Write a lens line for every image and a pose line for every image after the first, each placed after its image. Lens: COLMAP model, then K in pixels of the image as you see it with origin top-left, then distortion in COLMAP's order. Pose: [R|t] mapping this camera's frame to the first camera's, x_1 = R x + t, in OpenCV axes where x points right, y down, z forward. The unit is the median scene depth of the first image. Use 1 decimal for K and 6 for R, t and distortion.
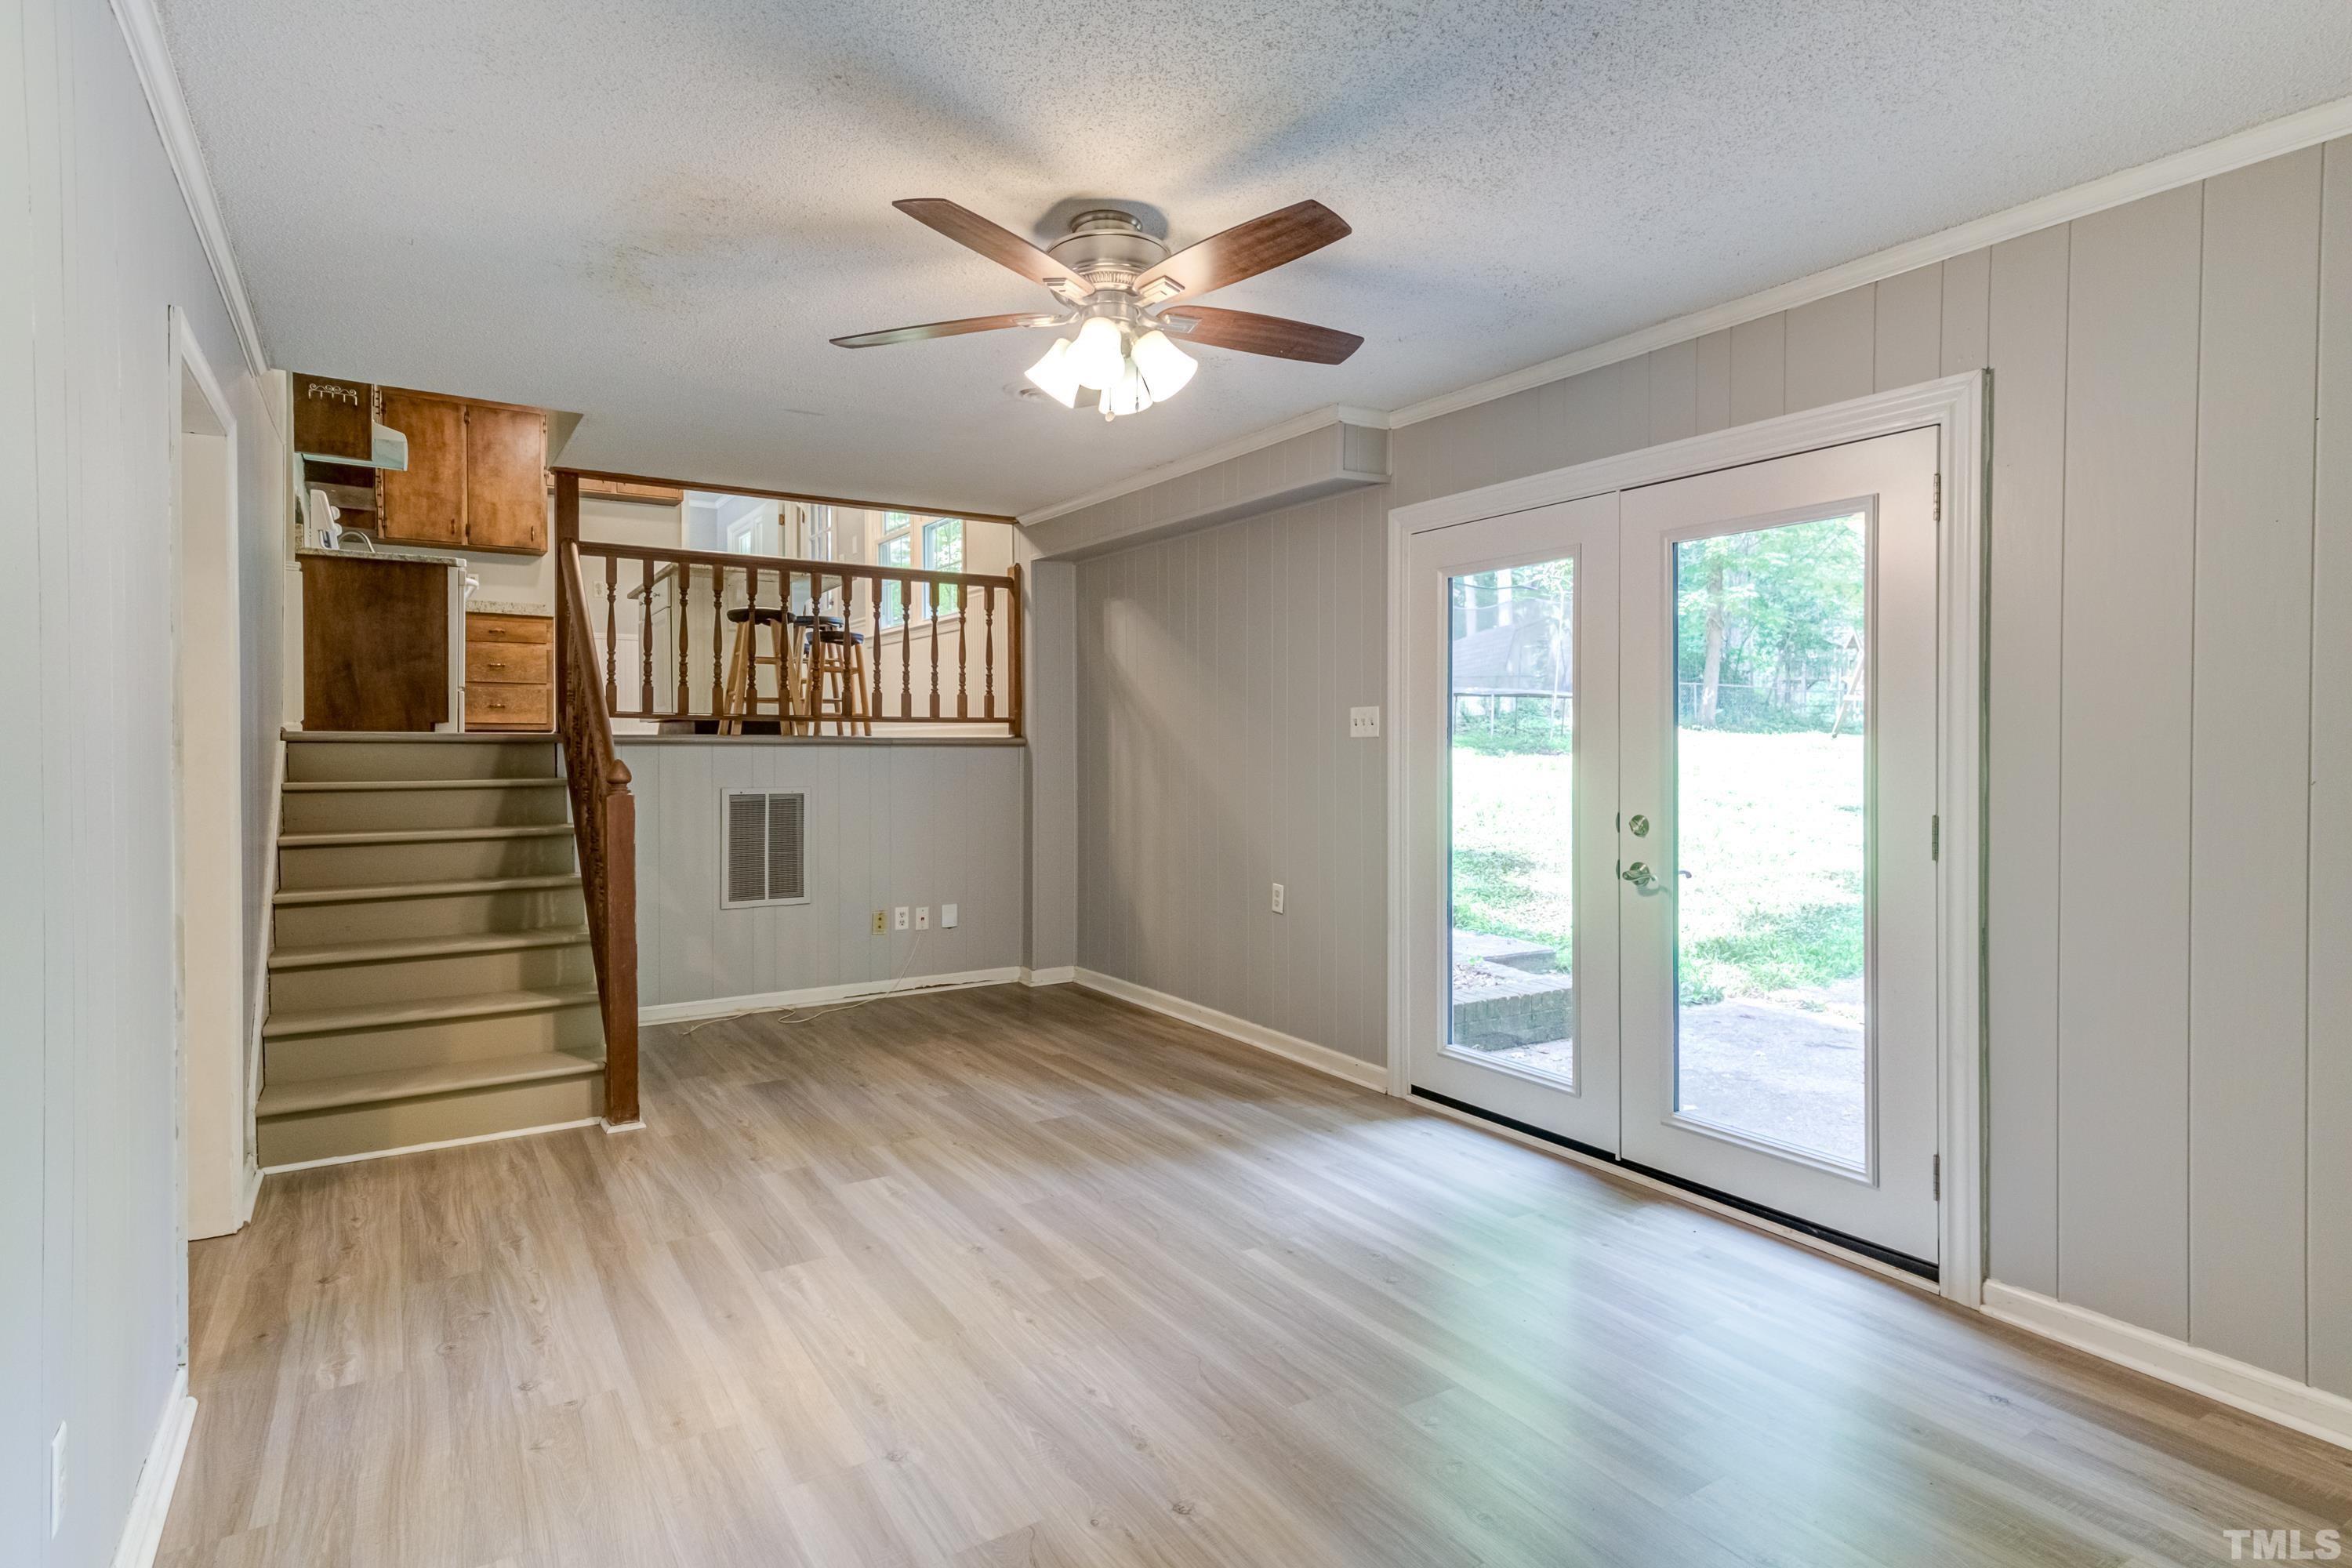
lens RADIAL K [[1220.9, 0, 1195.9], [0, 1220.9, 737.0], [0, 0, 1]] dist [0.046605, -0.025367]
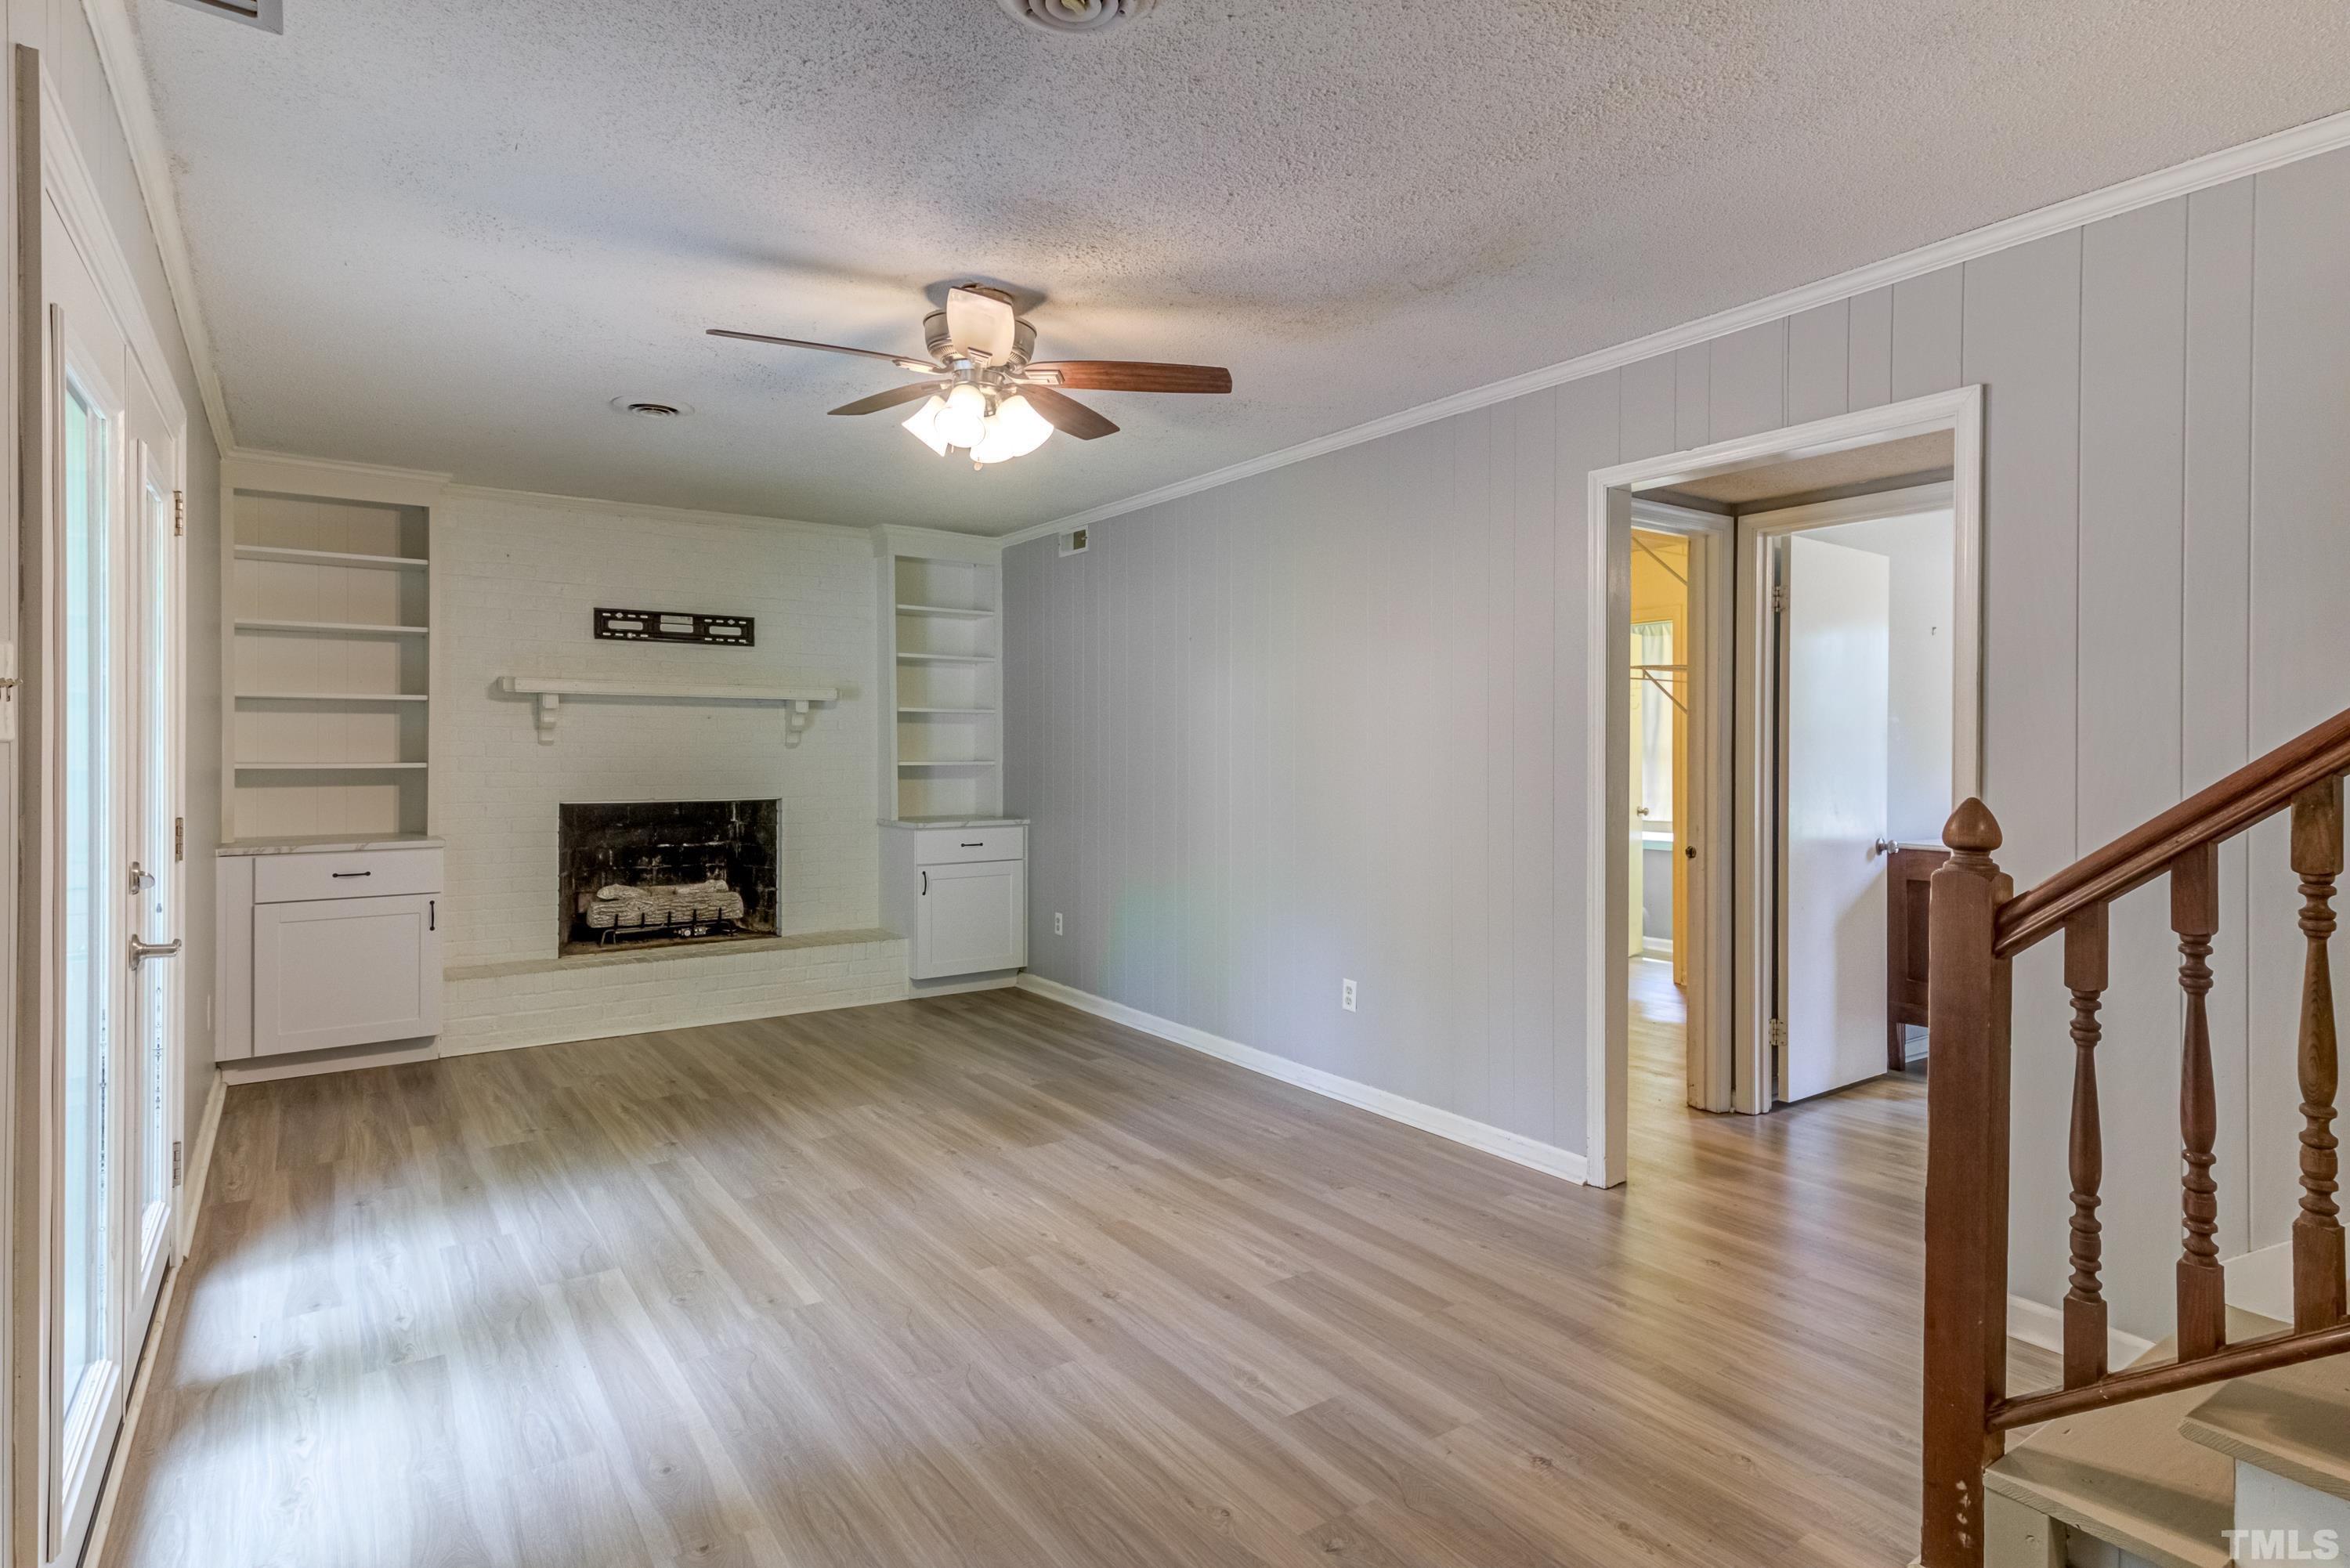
lens RADIAL K [[1253.2, 0, 1175.0], [0, 1253.2, 784.0], [0, 0, 1]] dist [0.019455, -0.000942]
pose [[-0.999635, -0.005363, -0.026464, -0.147098], [-0.006114, 0.999579, 0.028365, 0.000922], [0.026301, 0.028516, -0.999247, 1.428060]]
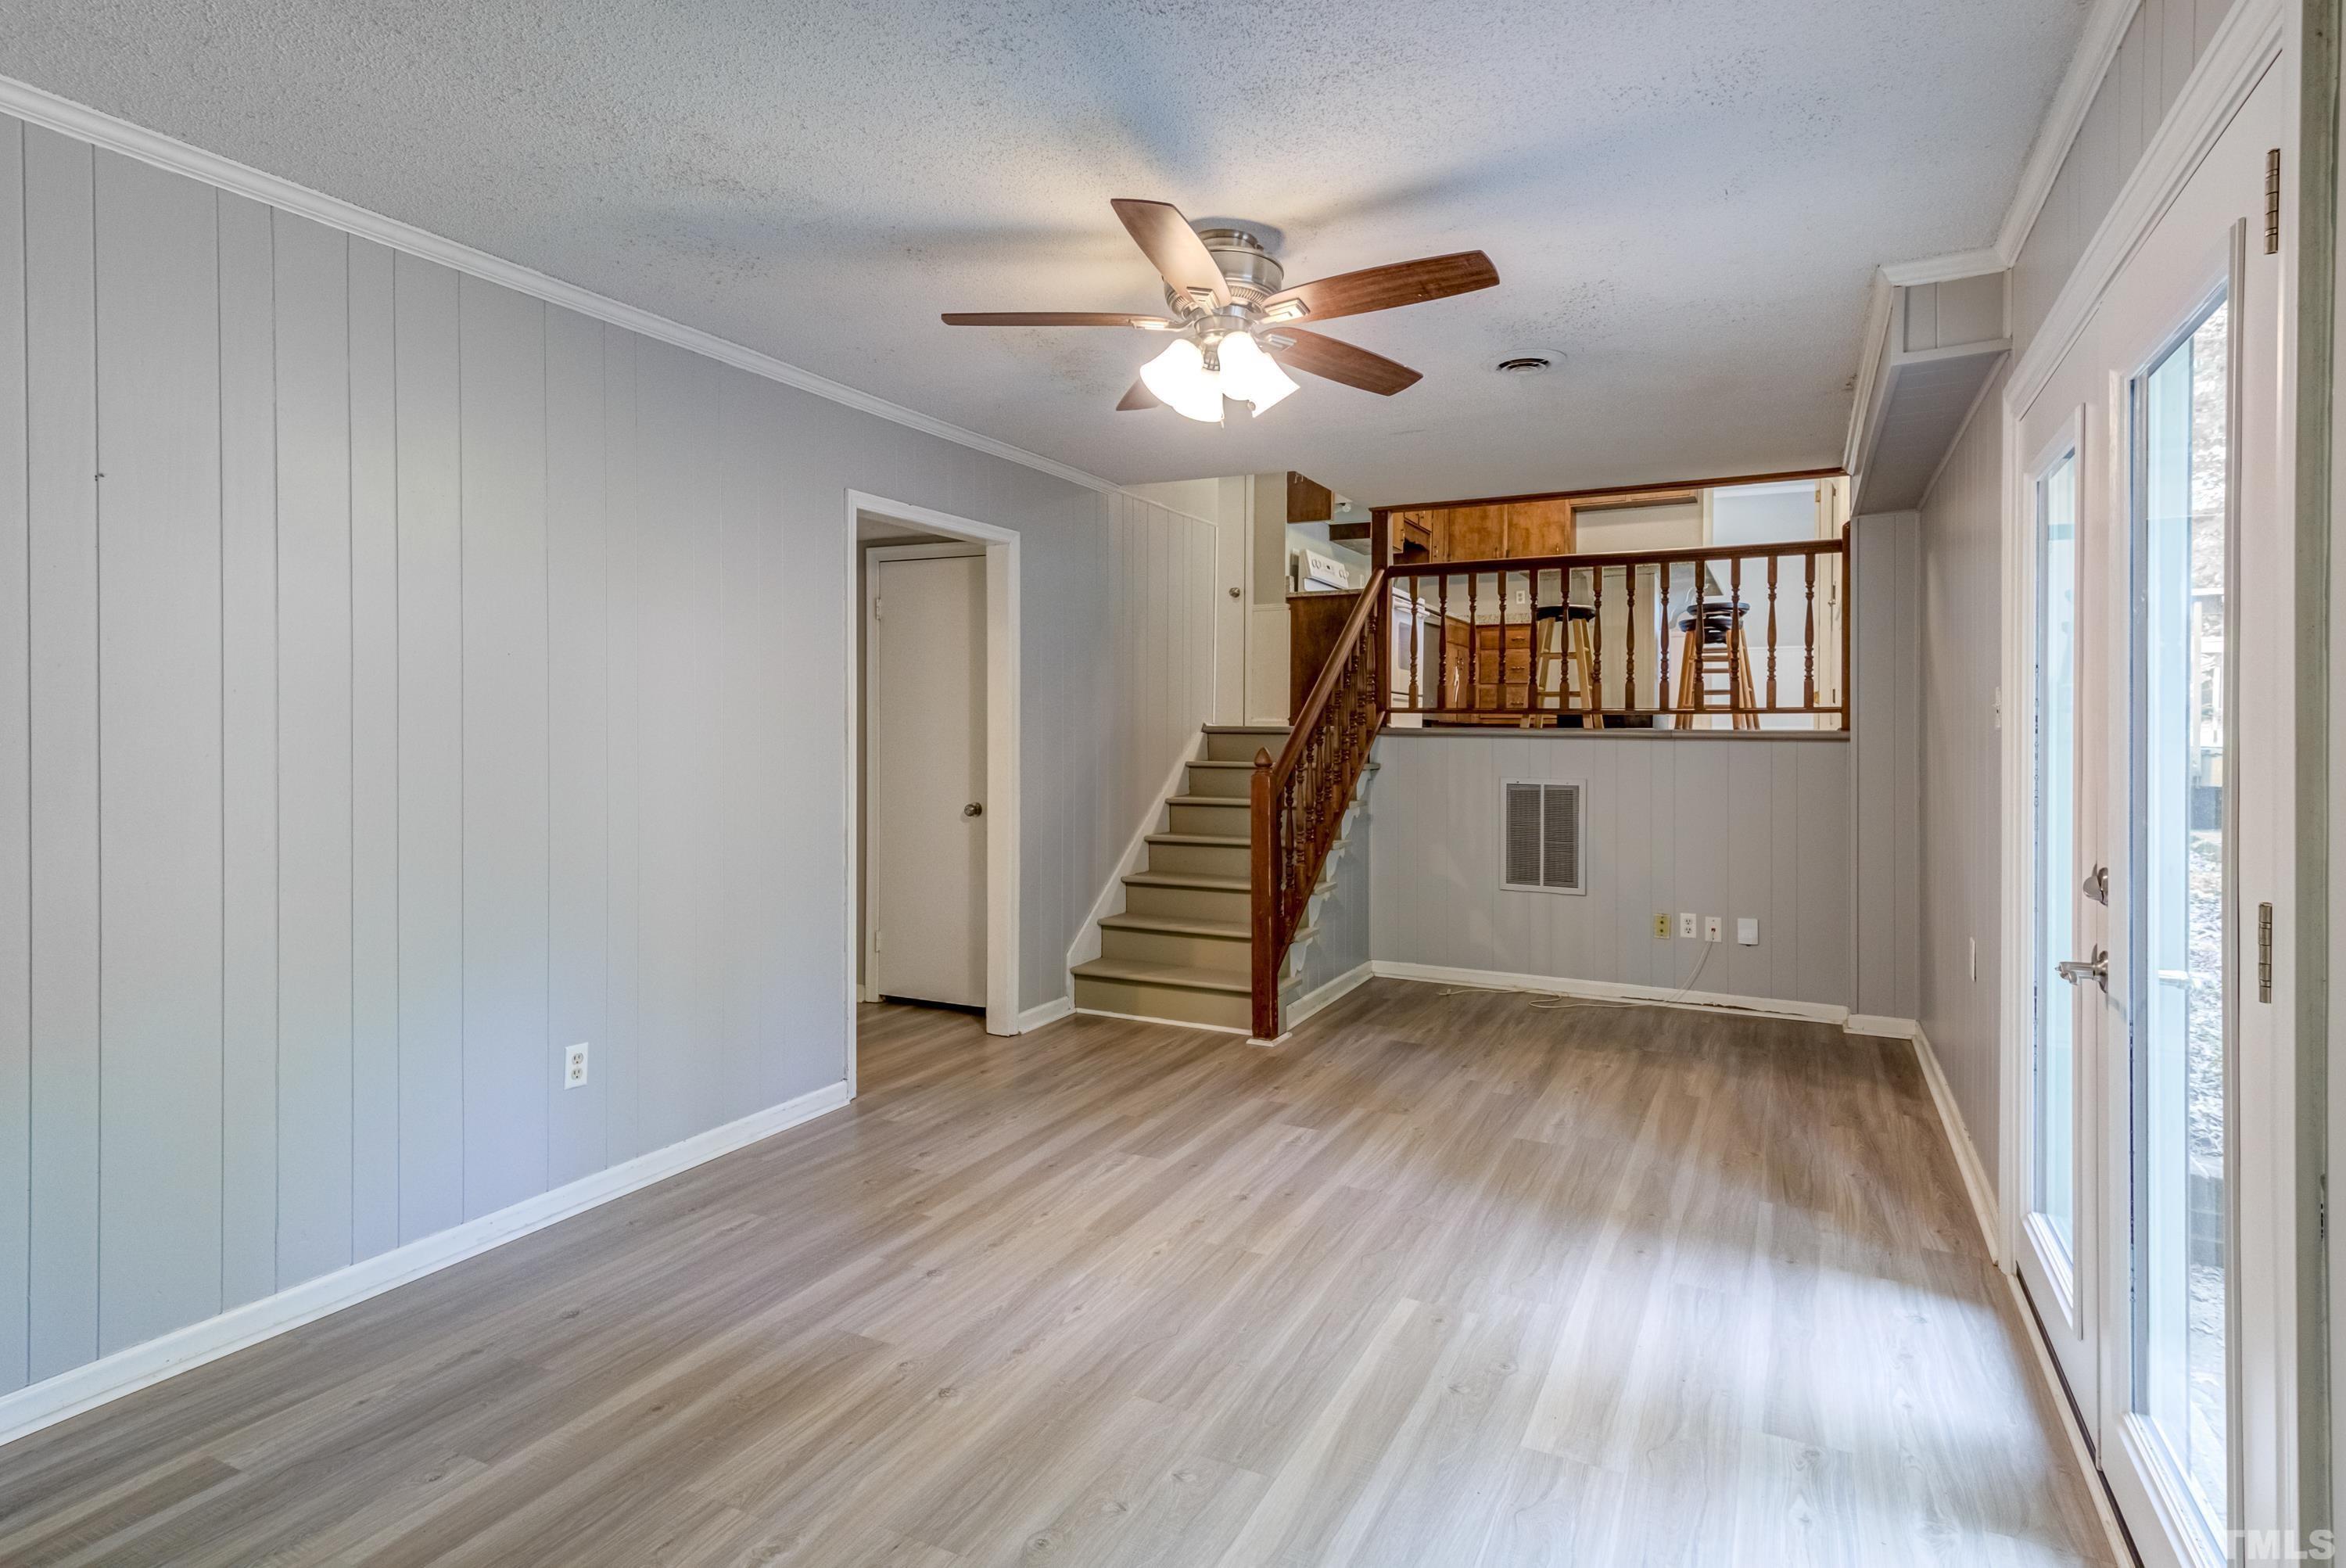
lens RADIAL K [[1217.8, 0, 1192.9], [0, 1217.8, 737.2], [0, 0, 1]] dist [0.046605, -0.025367]
pose [[0.515525, 0.005624, -0.856856, 0.537716], [-0.000806, 0.999981, 0.006078, -0.000086], [0.856874, -0.002442, 0.515520, 0.294998]]
